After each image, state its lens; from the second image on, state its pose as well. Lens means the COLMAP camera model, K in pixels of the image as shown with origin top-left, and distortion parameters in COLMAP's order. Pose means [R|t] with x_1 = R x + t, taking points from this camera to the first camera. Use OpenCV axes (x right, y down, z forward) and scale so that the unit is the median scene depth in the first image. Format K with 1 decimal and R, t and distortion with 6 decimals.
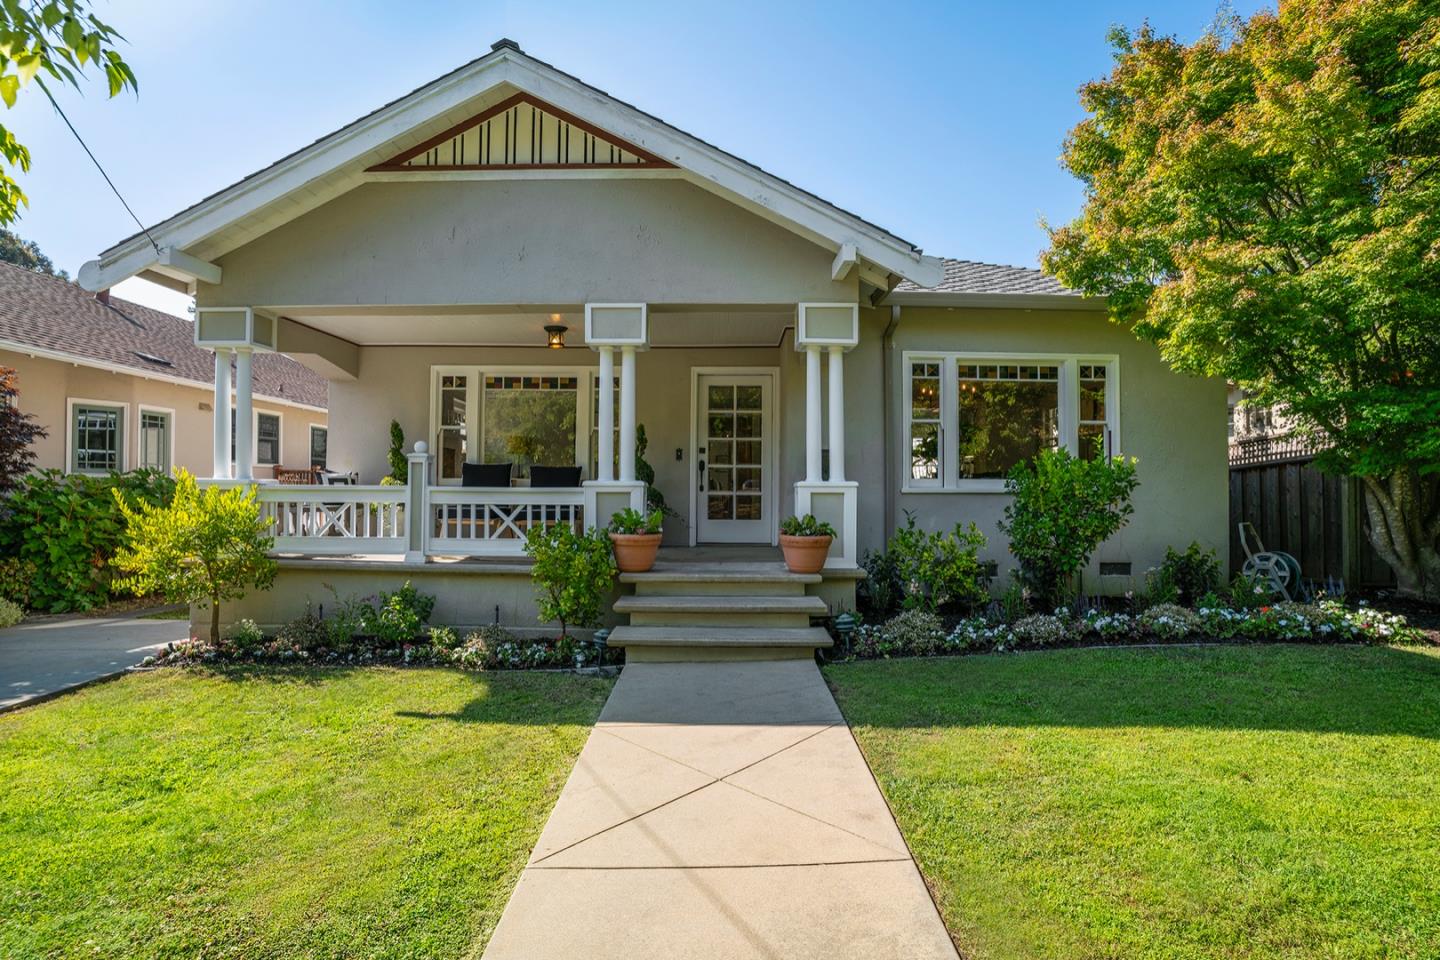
lens RADIAL K [[698.0, 0, 703.8], [0, 698.0, 476.6], [0, 0, 1]] dist [-0.020305, 0.001043]
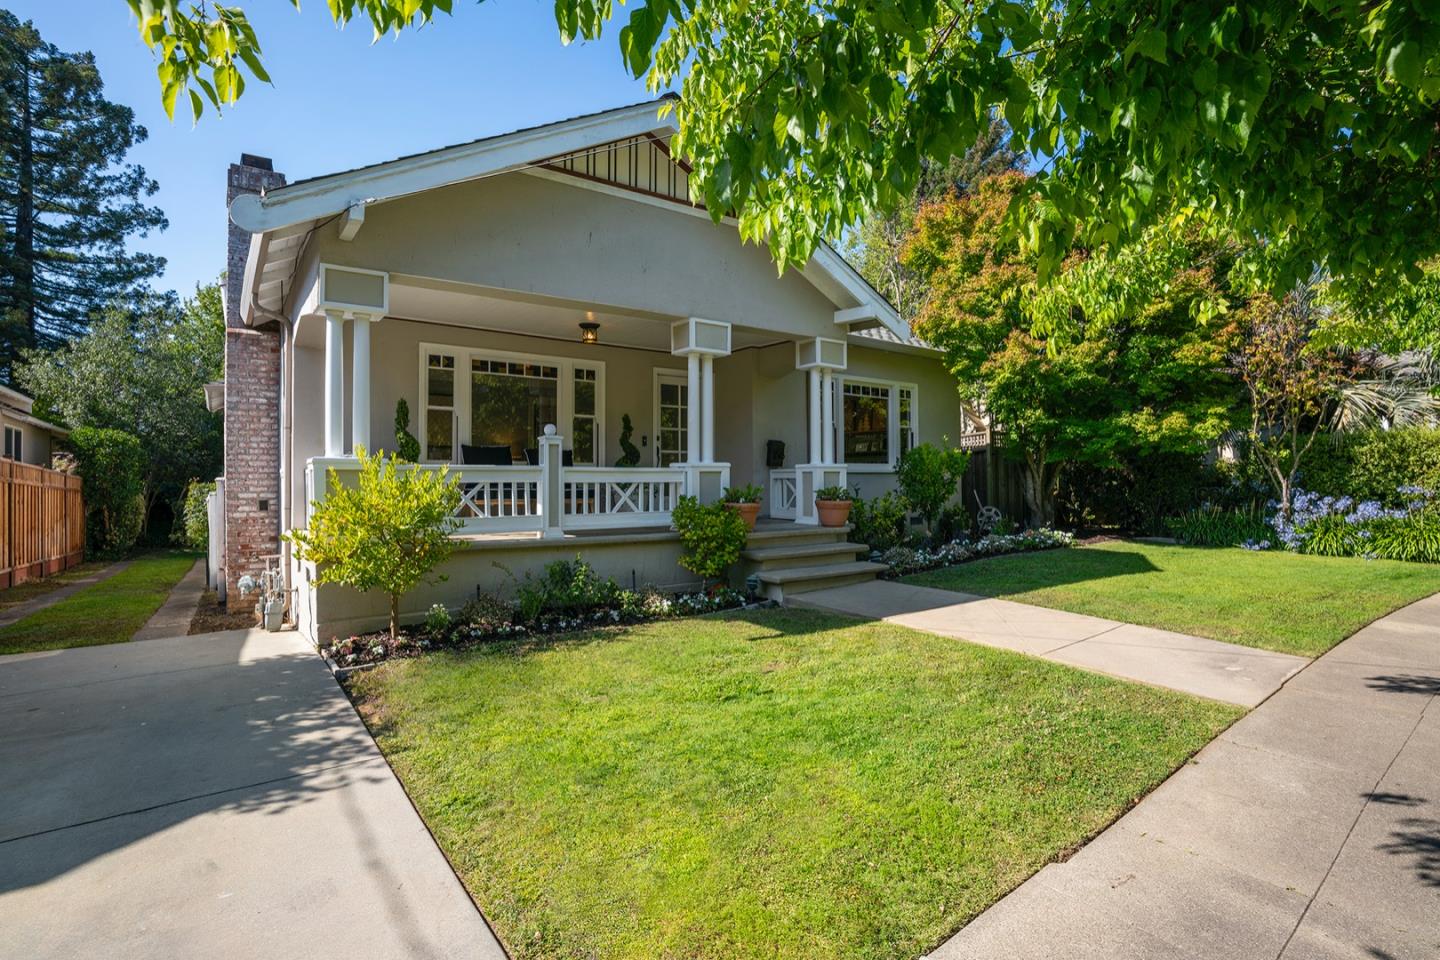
lens RADIAL K [[698.0, 0, 703.8], [0, 698.0, 476.6], [0, 0, 1]] dist [-0.020305, 0.001043]
pose [[0.809987, -0.004544, 0.586430, -0.843232], [-0.004905, 0.999883, 0.014523, 0.012469], [-0.586427, -0.014640, 0.809870, -0.007759]]
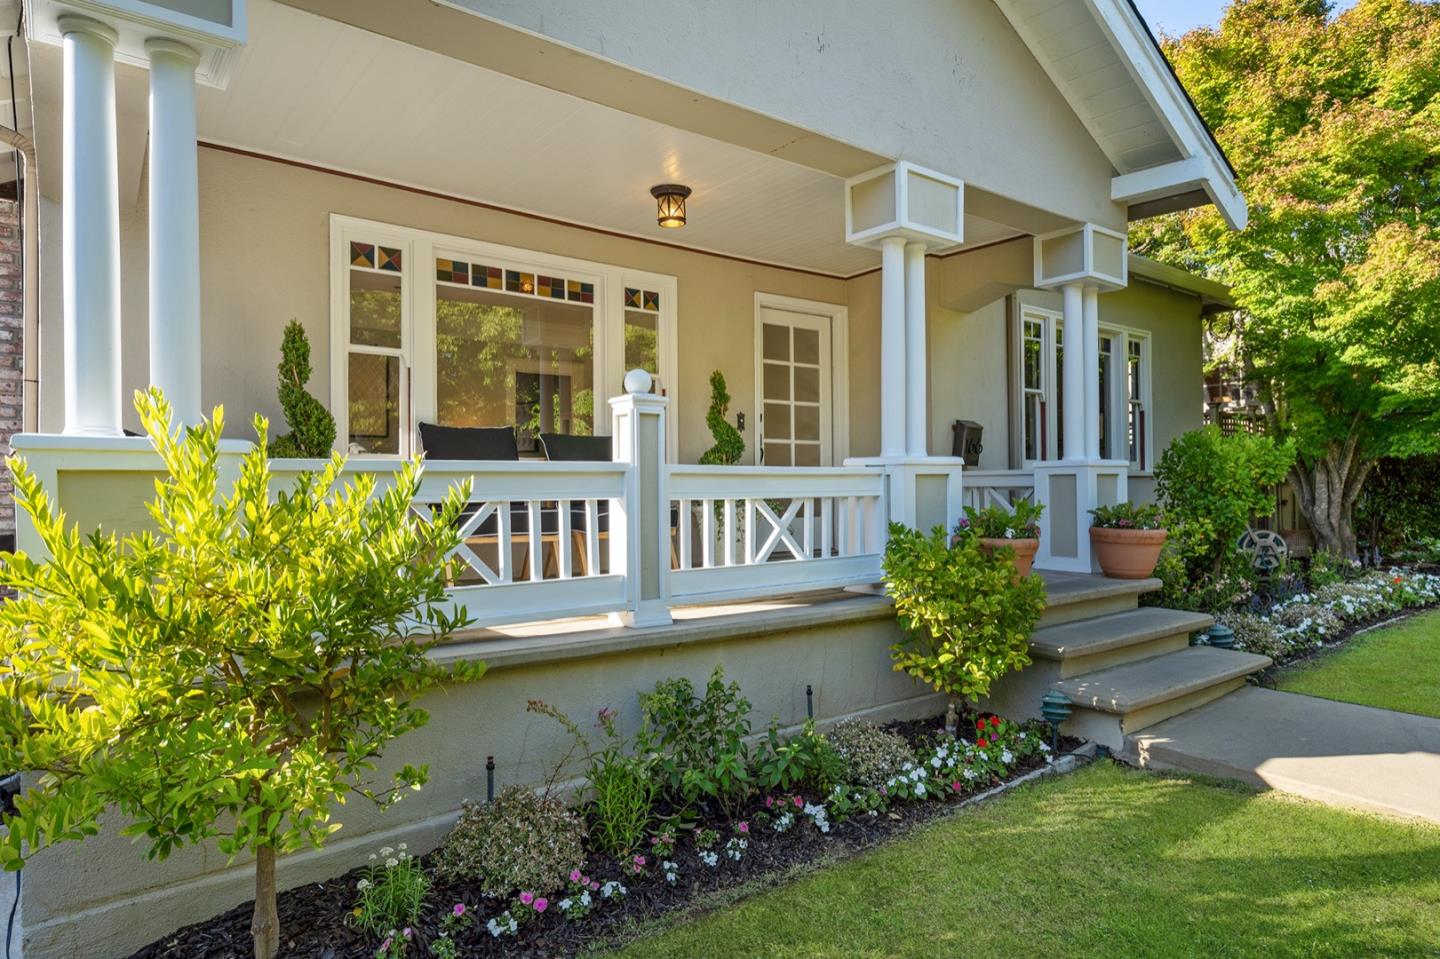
lens RADIAL K [[839.5, 0, 720.0], [0, 839.5, 479.5], [0, 0, 1]] dist [0.028156, 0.000874]
pose [[0.779031, -0.005020, 0.626966, -0.724382], [-0.001586, 0.999949, 0.009977, 0.018620], [-0.626984, -0.008767, 0.778983, 0.513326]]
